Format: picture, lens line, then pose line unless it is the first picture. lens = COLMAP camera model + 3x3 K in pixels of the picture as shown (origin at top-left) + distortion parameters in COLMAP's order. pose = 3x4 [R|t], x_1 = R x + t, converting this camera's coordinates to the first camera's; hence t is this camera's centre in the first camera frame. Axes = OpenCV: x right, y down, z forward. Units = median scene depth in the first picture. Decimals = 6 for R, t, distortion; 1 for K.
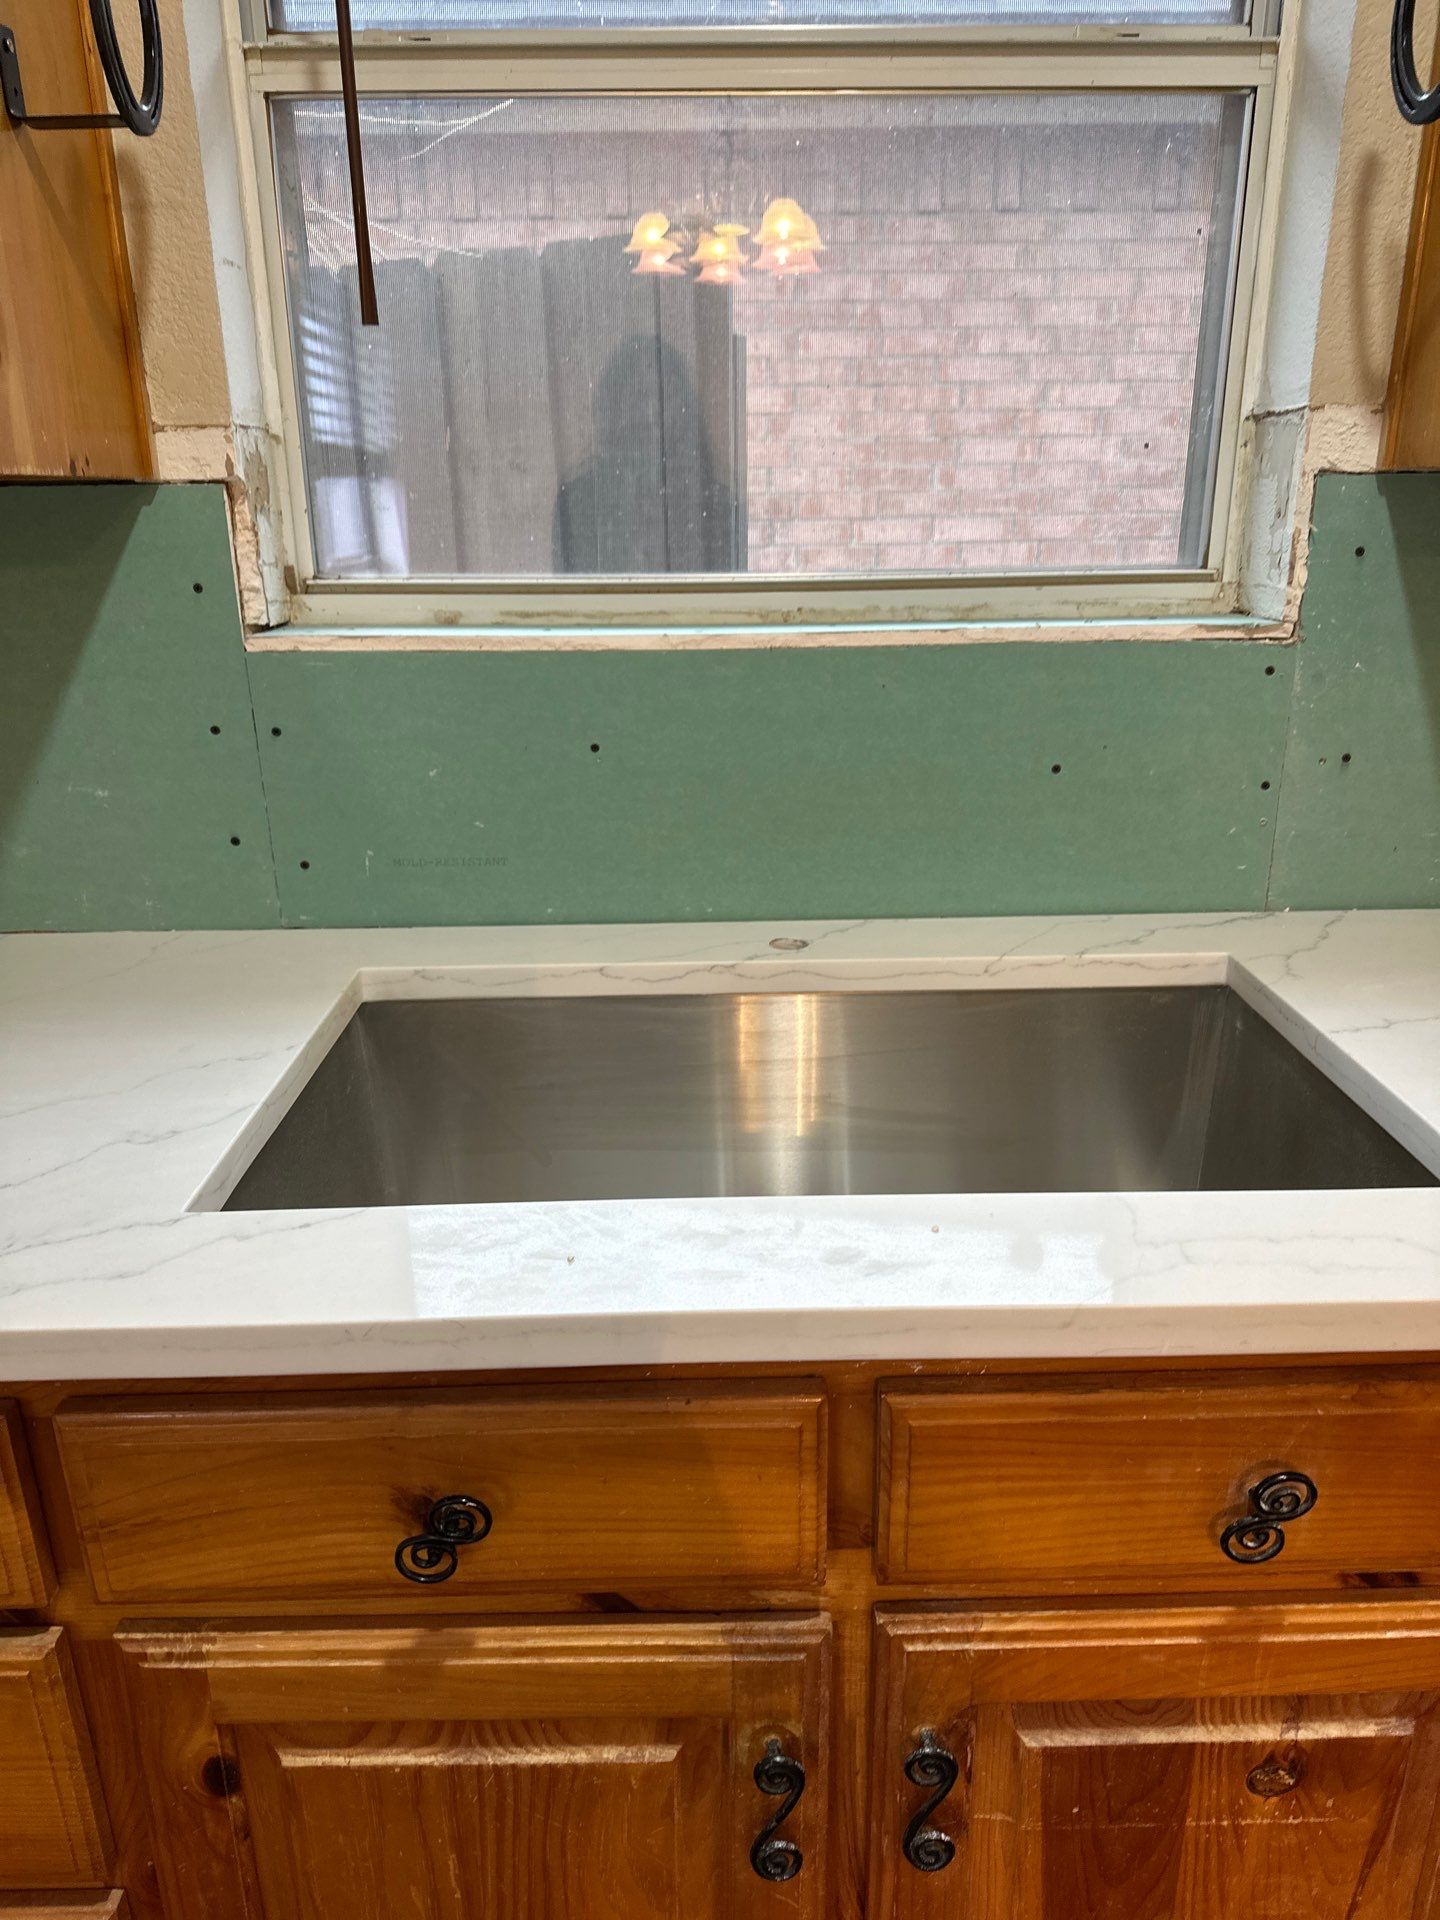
lens RADIAL K [[1384.2, 0, 715.4], [0, 1384.2, 964.1], [0, 0, 1]] dist [0.005283, -0.006364]
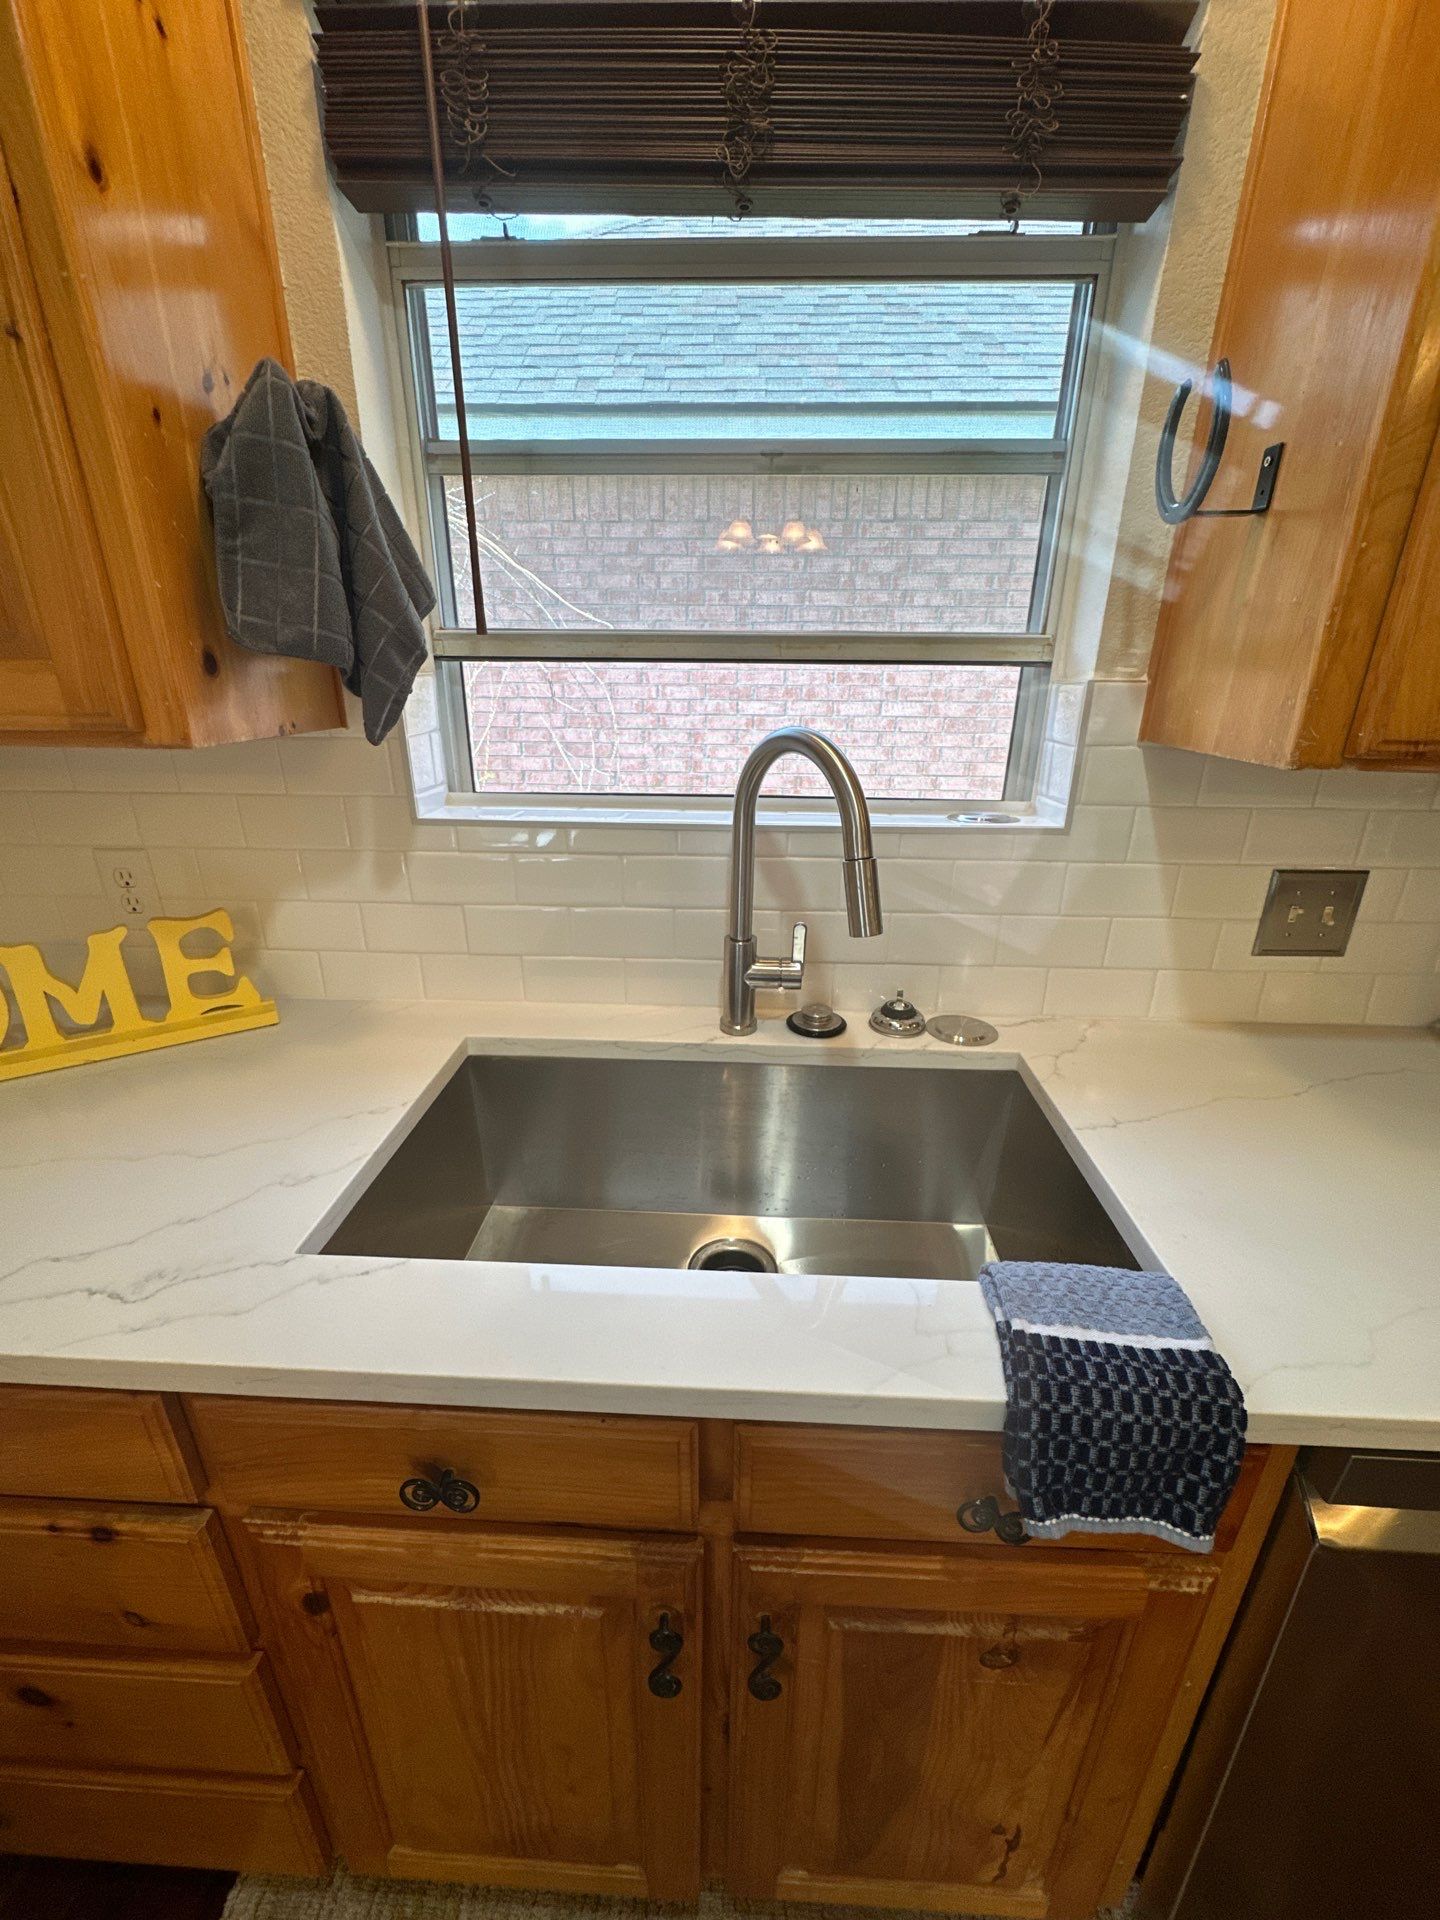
lens RADIAL K [[774.1, 0, 717.1], [0, 774.1, 958.8], [0, 0, 1]] dist [-0.003427, 0.000108]
pose [[0.997574, 0.043624, -0.054254, 0.111298], [-0.041610, 0.998422, 0.037704, -0.190176], [0.055814, -0.035355, 0.997815, 0.174269]]
